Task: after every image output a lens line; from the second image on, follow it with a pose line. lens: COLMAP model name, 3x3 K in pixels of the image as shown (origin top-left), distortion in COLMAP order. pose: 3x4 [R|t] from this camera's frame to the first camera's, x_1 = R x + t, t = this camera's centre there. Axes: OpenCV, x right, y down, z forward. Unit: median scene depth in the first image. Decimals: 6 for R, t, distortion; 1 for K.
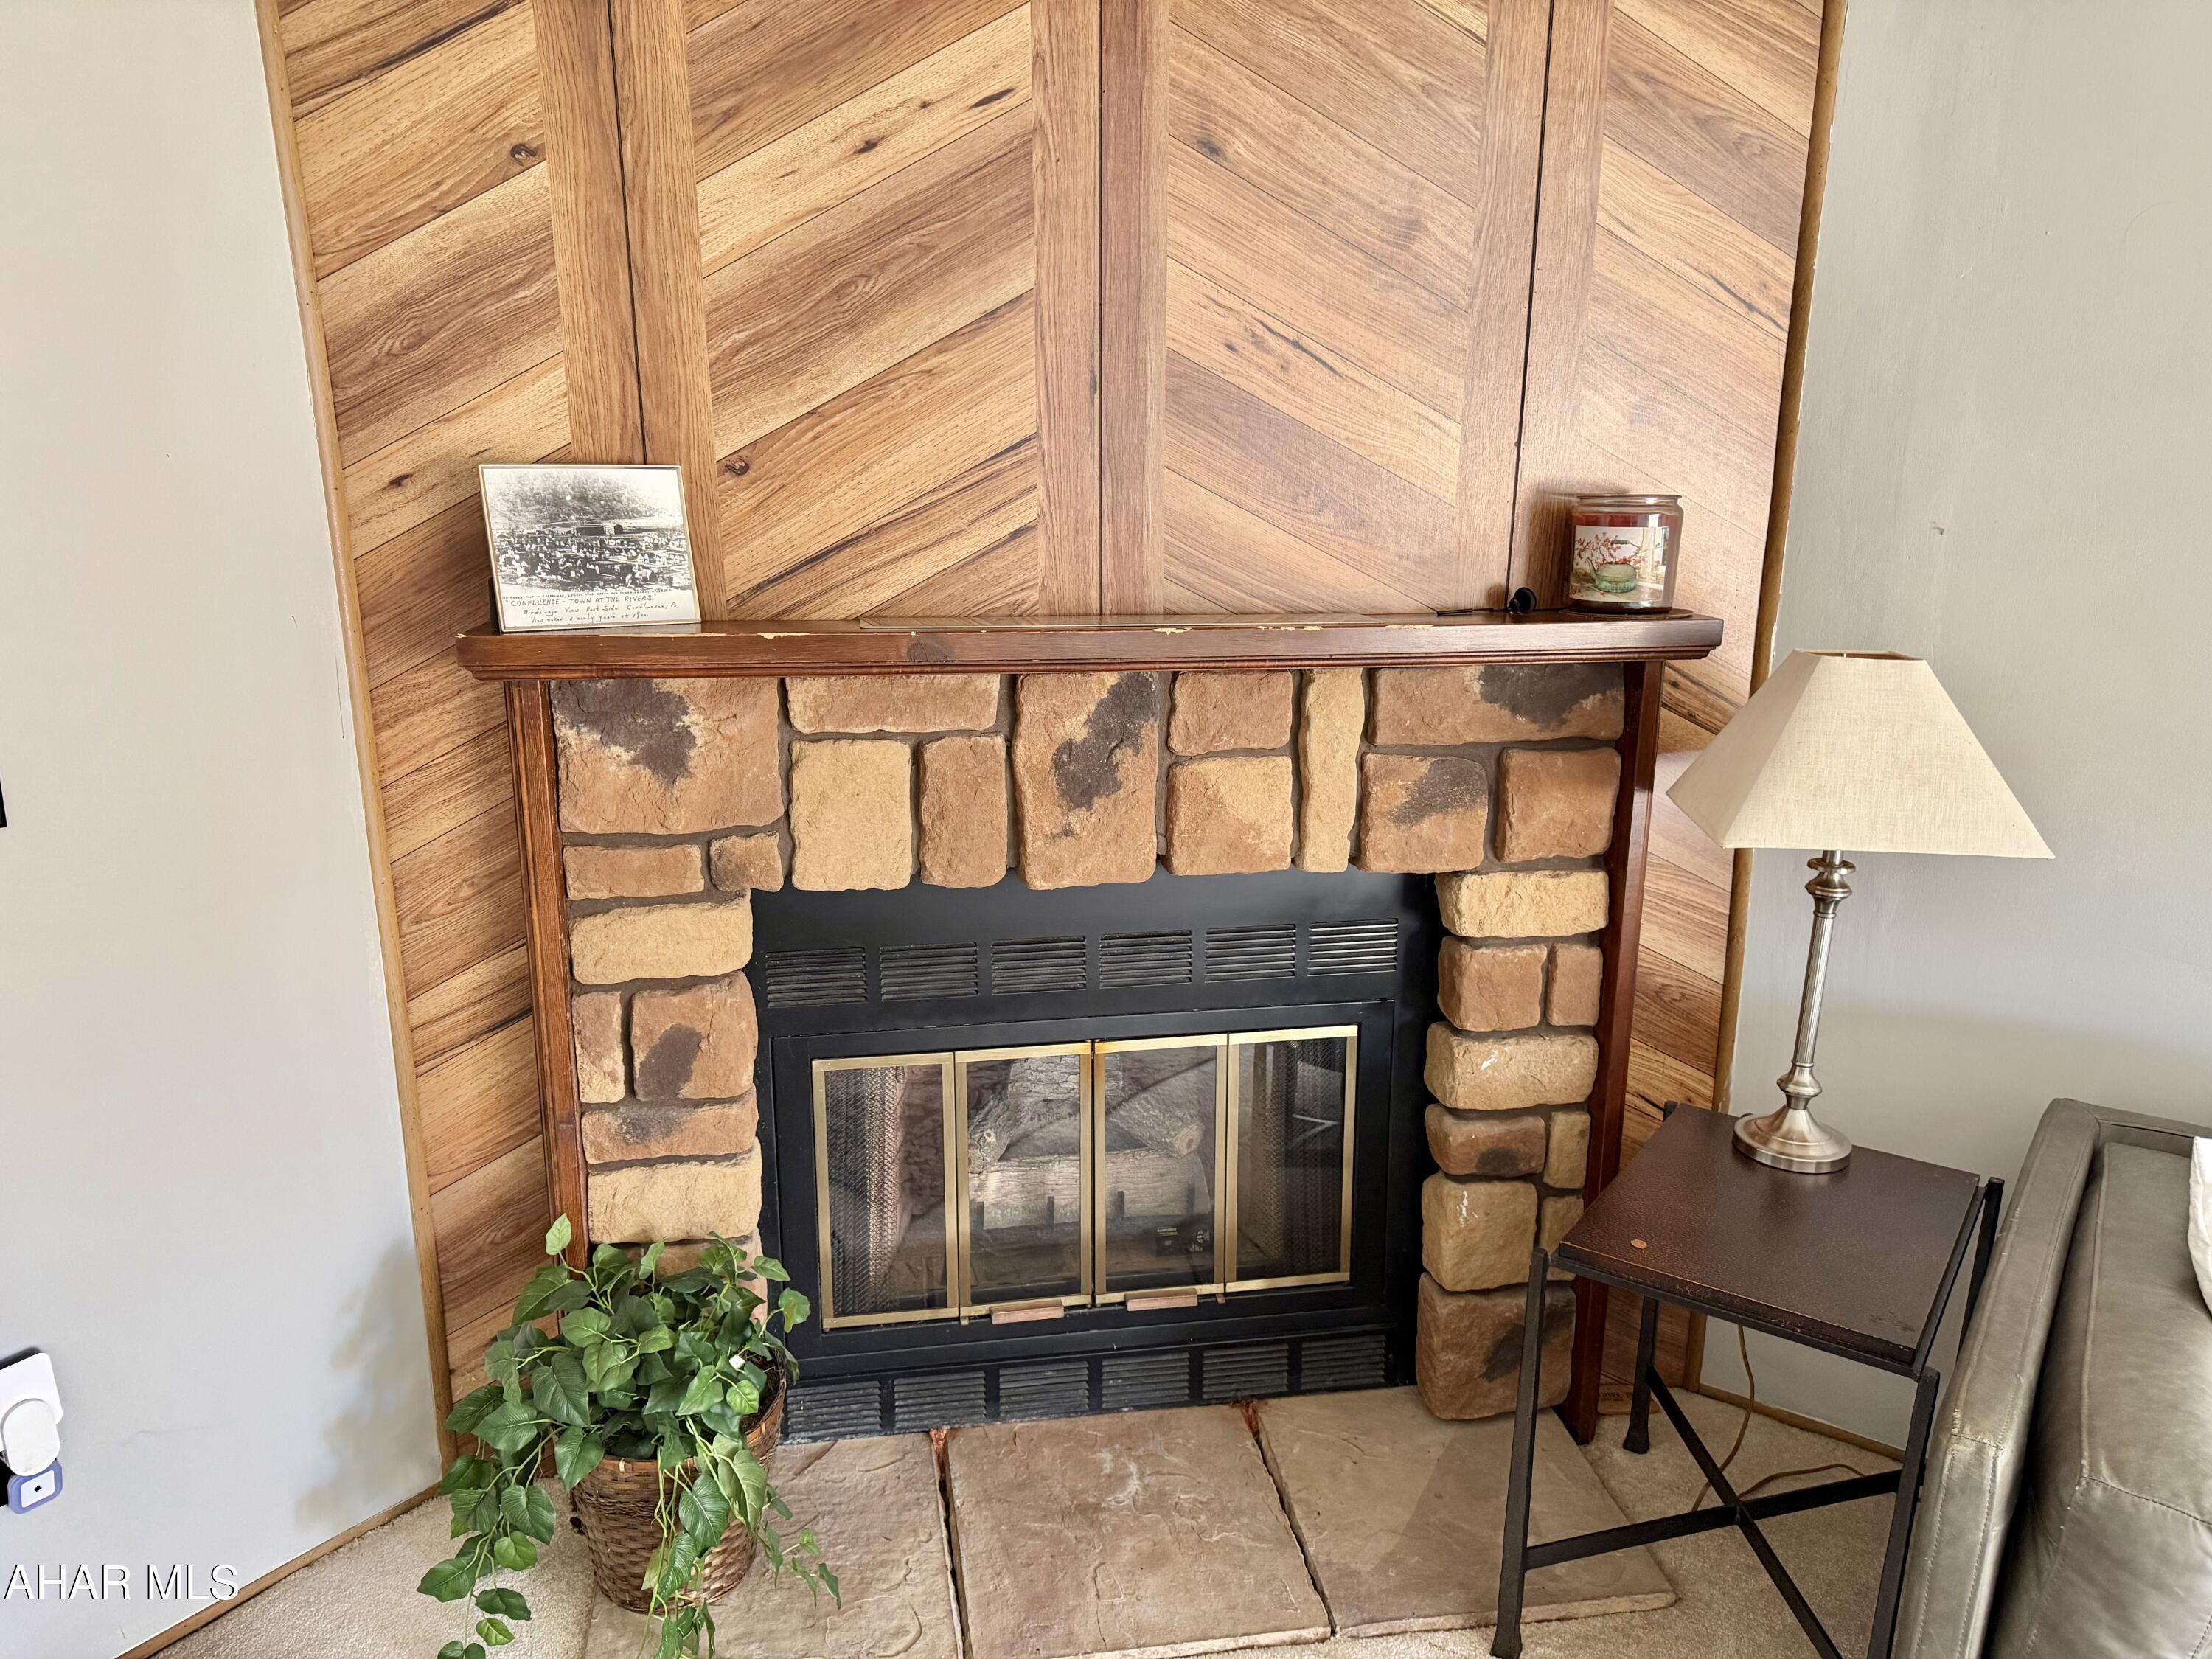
lens RADIAL K [[1570.6, 0, 1094.4], [0, 1570.6, 835.5], [0, 0, 1]] dist [0.102824, -0.182636]
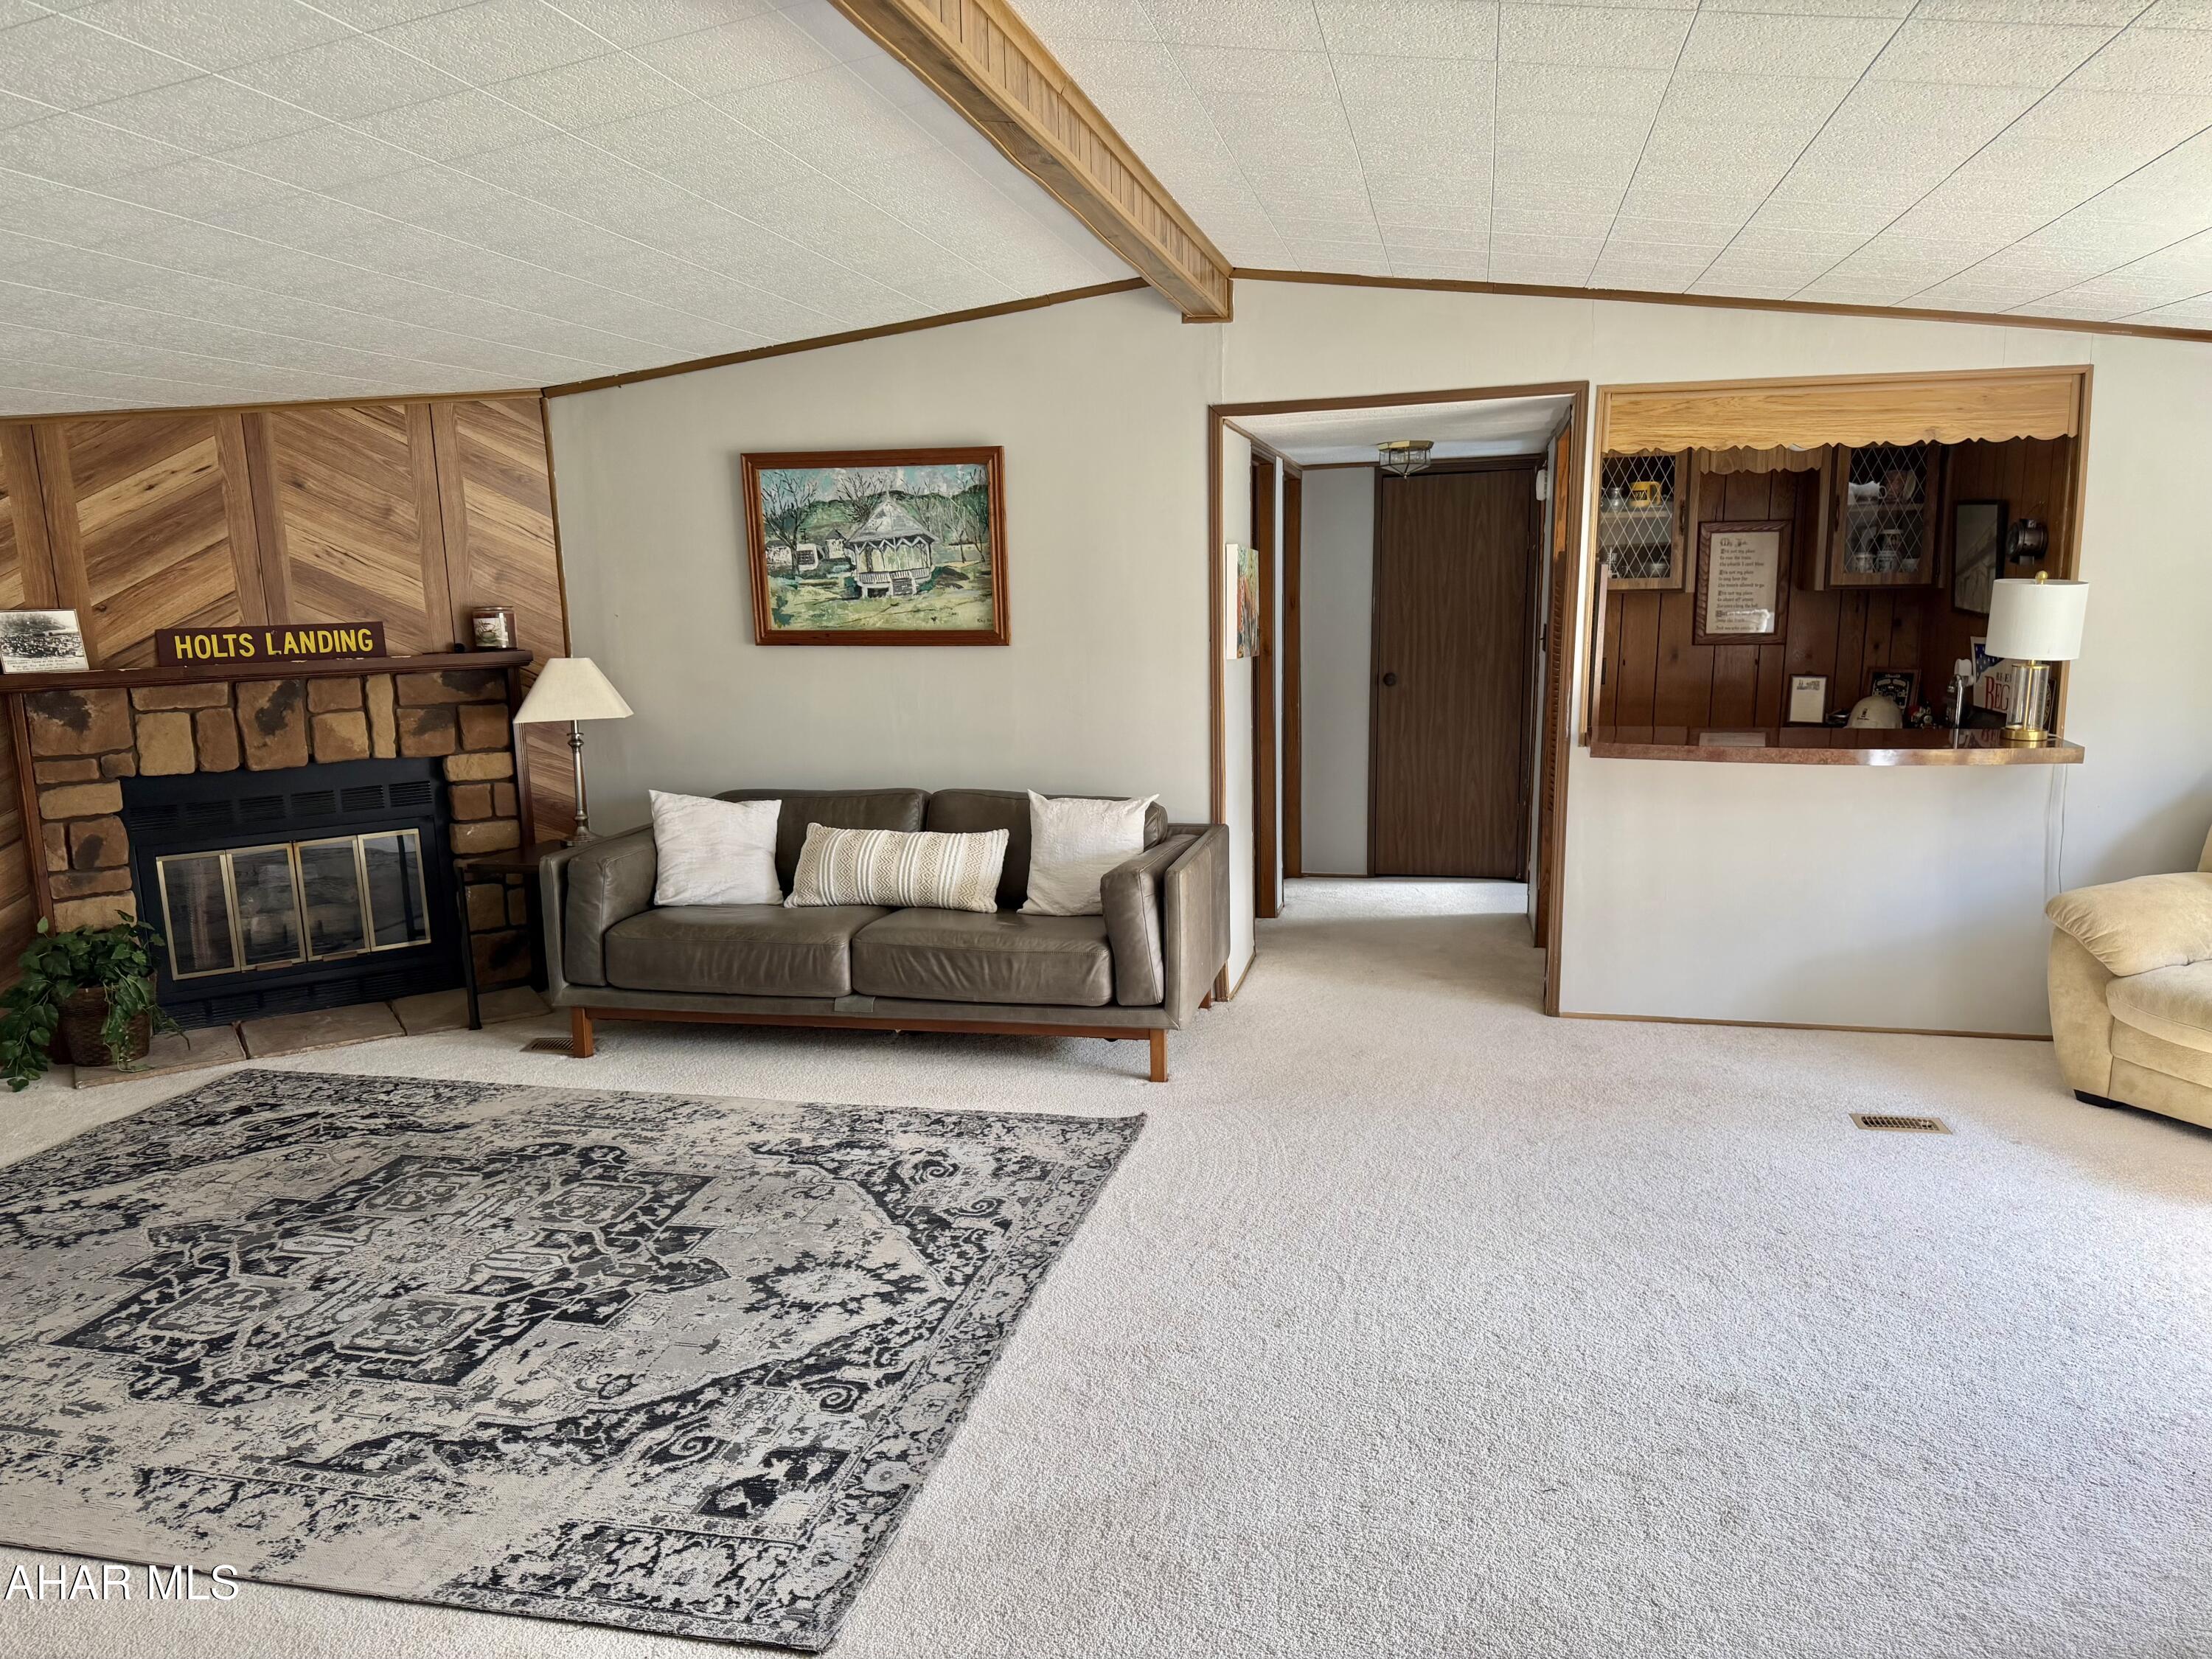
lens RADIAL K [[1555.3, 0, 1117.8], [0, 1555.3, 835.2], [0, 0, 1]] dist [0.022121, -0.033830]
pose [[0.916253, -0.095826, 0.388971, 0.250343], [0.128682, 0.989915, -0.059246, 0.468276], [-0.379371, 0.104338, 0.919343, -1.813006]]
